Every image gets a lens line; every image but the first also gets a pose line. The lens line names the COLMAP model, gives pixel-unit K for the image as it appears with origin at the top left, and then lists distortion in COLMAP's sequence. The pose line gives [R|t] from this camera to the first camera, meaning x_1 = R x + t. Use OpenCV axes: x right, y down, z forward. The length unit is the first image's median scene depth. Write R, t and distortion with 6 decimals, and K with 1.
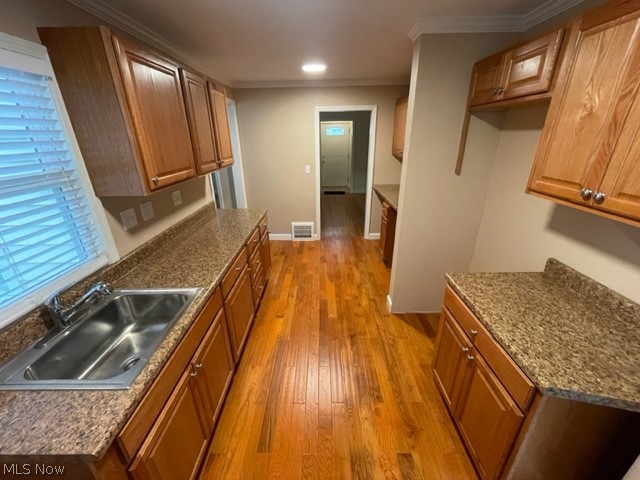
lens RADIAL K [[260.8, 0, 319.1], [0, 260.8, 238.8], [0, 0, 1]] dist [-0.000787, -0.000934]
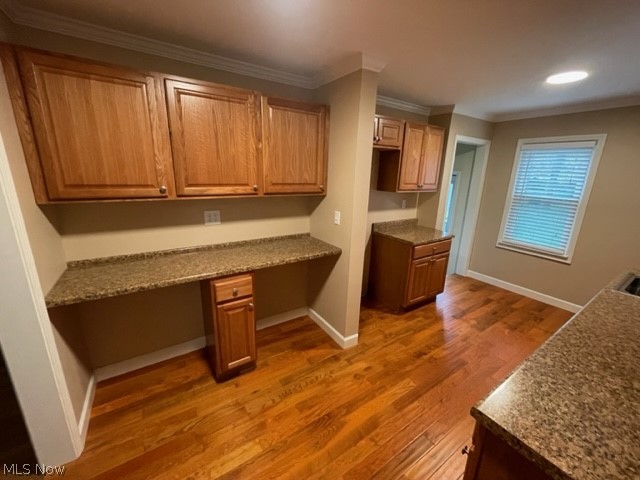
lens RADIAL K [[260.8, 0, 318.9], [0, 260.8, 239.1], [0, 0, 1]] dist [-0.000787, -0.000934]
pose [[-0.547214, -0.222582, 0.806854, -0.316015], [0.294320, 0.851256, 0.434440, -0.471289], [-0.783538, 0.475205, -0.400309, 1.240430]]
